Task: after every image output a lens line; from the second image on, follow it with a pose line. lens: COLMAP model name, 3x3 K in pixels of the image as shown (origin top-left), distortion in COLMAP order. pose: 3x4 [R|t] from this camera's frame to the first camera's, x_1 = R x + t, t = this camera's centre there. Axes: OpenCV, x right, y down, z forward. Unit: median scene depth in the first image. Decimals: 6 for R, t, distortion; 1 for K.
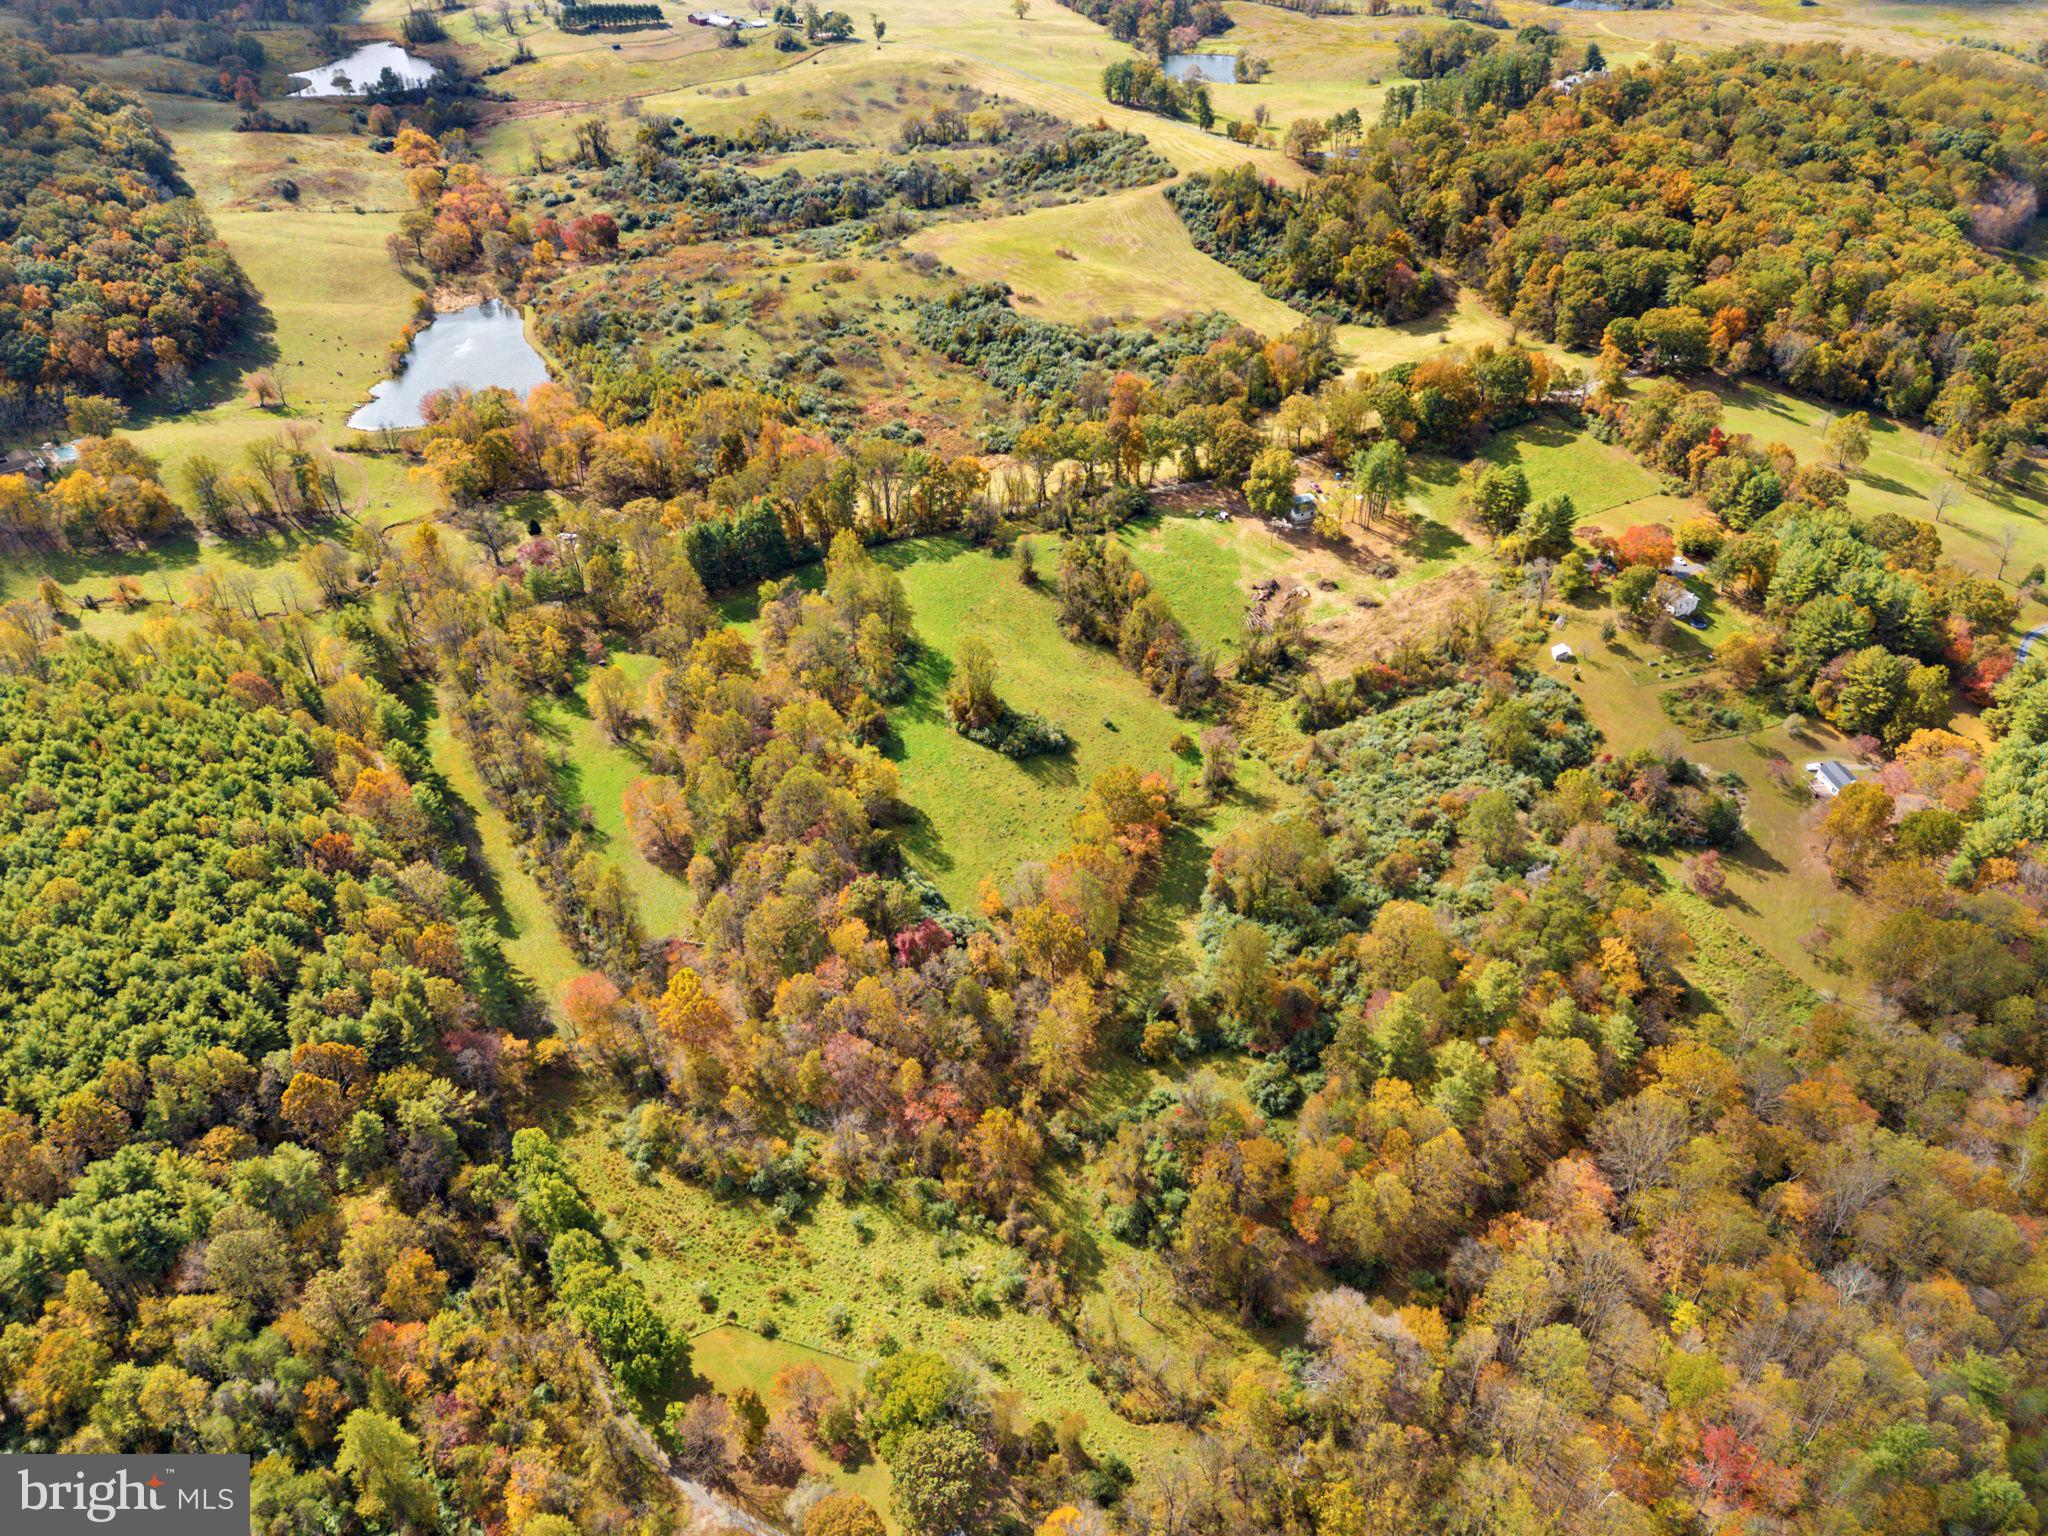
lens RADIAL K [[1500.5, 0, 1017.8], [0, 1500.5, 762.3], [0, 0, 1]] dist [0.073541, -0.074391]
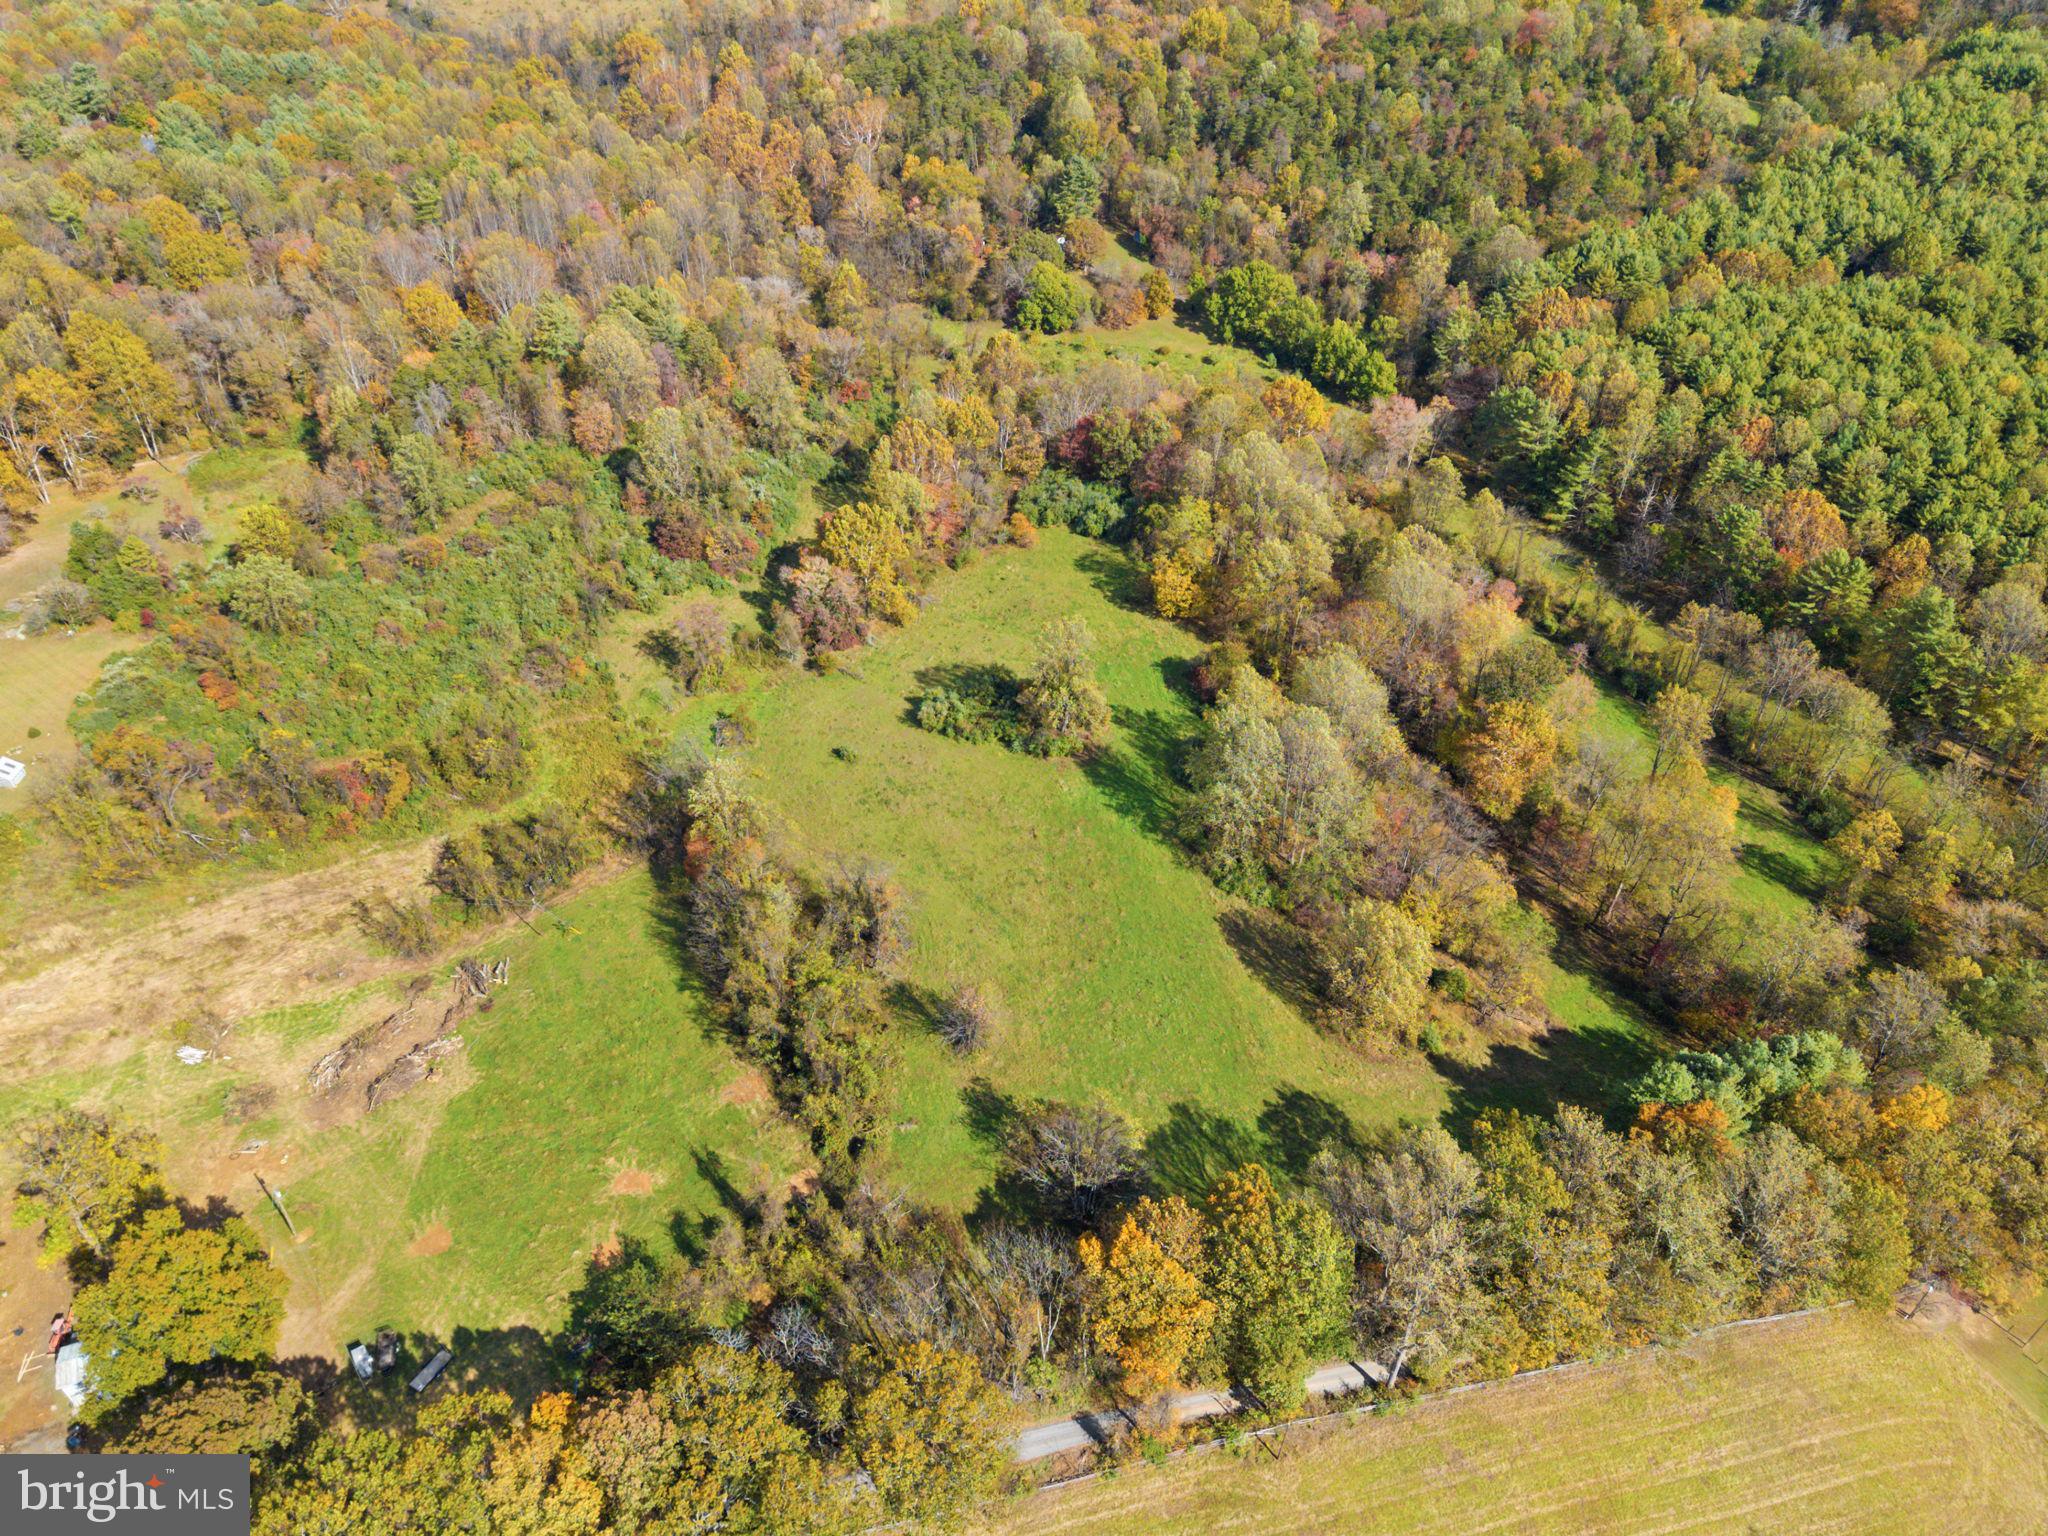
lens RADIAL K [[1500.5, 0, 1021.7], [0, 1500.5, 762.5], [0, 0, 1]] dist [0.073541, -0.074391]
pose [[-0.999853, 0.007433, -0.015475, -0.002840], [-0.013288, 0.235641, 0.971749, -0.600241], [0.010870, 0.971812, -0.235507, 1.099163]]
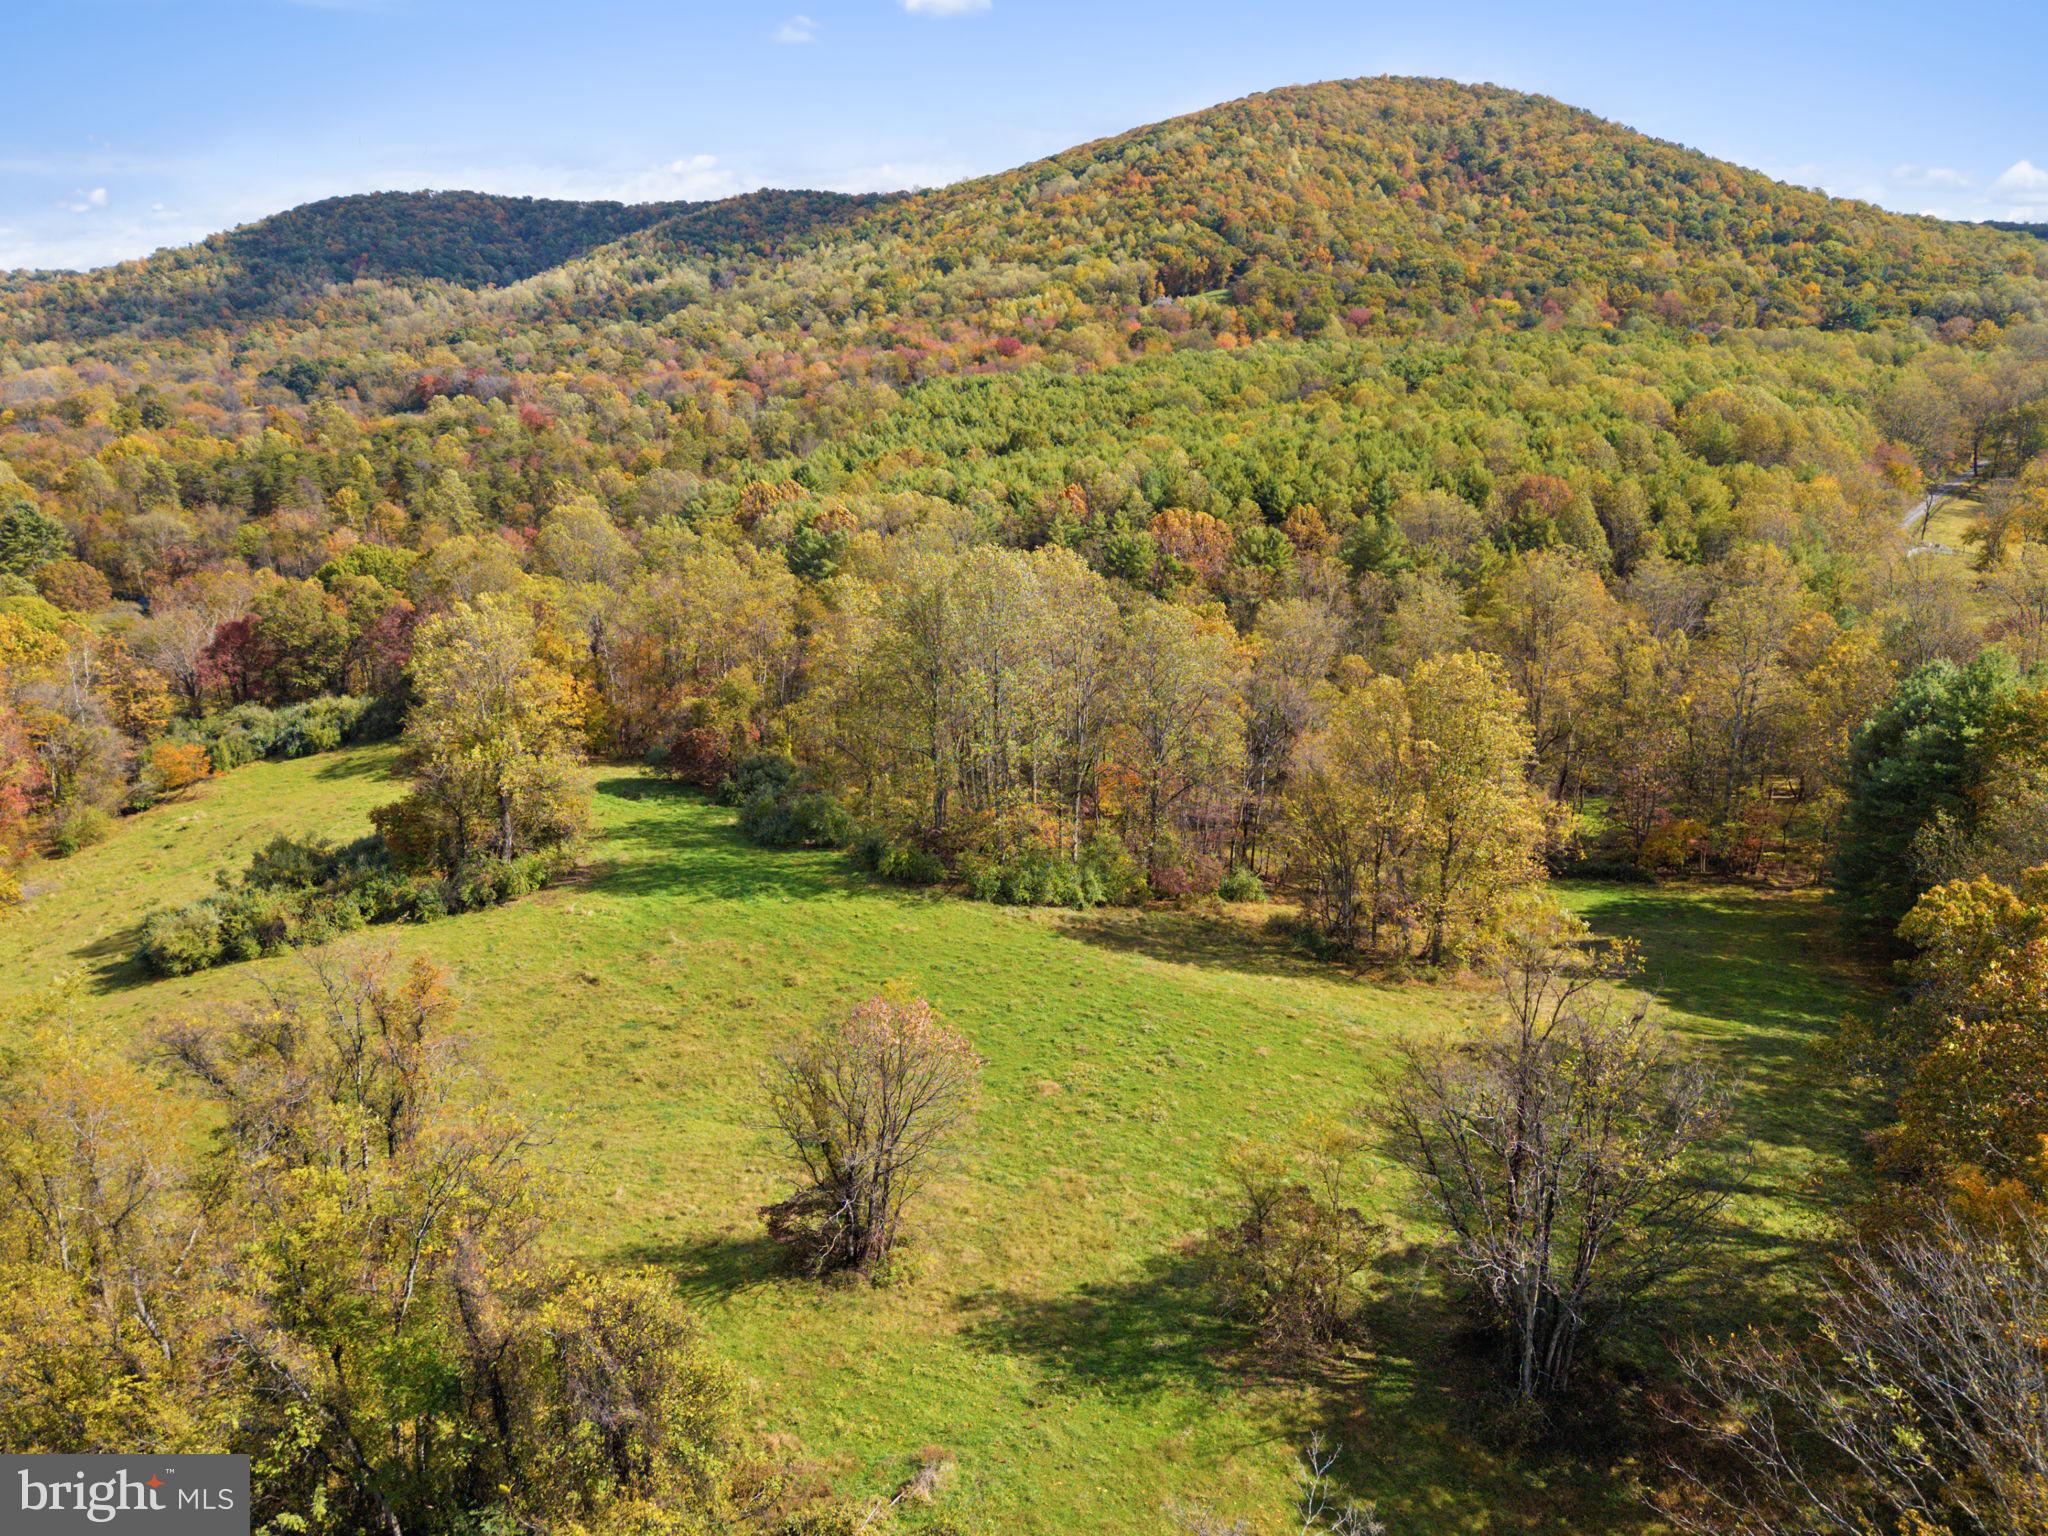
lens RADIAL K [[1500.5, 0, 1026.0], [0, 1500.5, 754.2], [0, 0, 1]] dist [0.073541, -0.074391]
pose [[-0.732363, 0.193989, -0.652696, 0.084516], [-0.387496, 0.669468, 0.633766, -0.271651], [0.559903, 0.717064, -0.415124, 1.110887]]
